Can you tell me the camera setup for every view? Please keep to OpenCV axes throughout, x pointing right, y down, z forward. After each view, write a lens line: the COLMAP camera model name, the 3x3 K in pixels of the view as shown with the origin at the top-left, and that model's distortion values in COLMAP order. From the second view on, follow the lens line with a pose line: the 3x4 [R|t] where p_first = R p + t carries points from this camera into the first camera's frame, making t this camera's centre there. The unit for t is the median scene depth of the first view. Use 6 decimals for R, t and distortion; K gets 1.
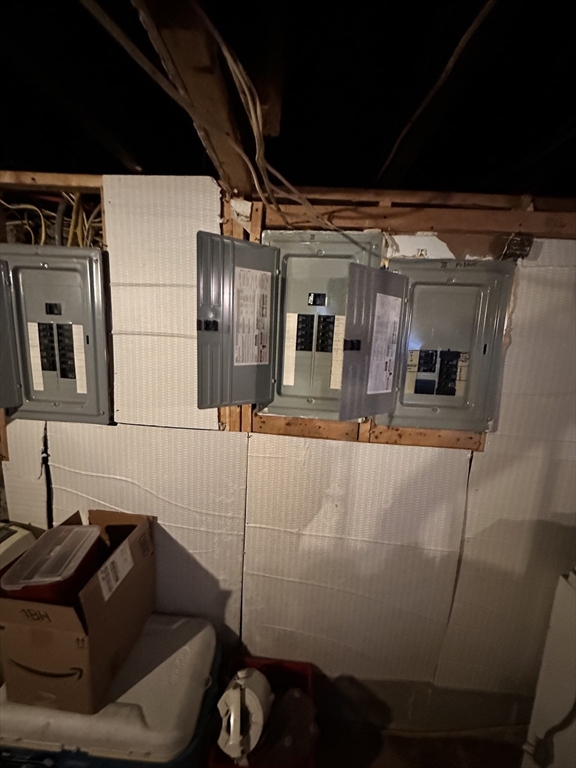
lens RADIAL K [[308.1, 0, 288.2], [0, 308.1, 383.8], [0, 0, 1]] dist [-0.000055, 0.000487]
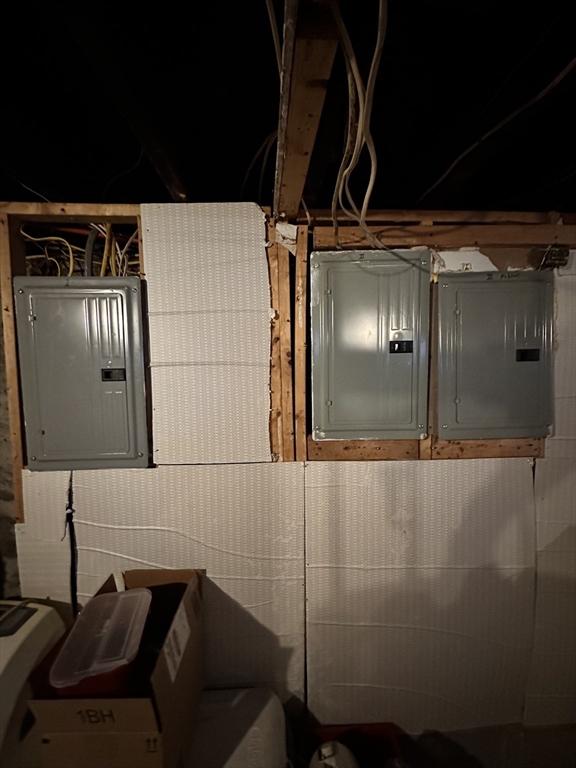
lens RADIAL K [[308.1, 0, 287.0], [0, 308.1, 383.8], [0, 0, 1]] dist [-0.000055, 0.000487]
pose [[0.993227, -0.073396, 0.090072, -0.255428], [0.082181, 0.991782, -0.098051, 0.013416], [-0.082135, 0.104789, 0.991097, 0.060399]]
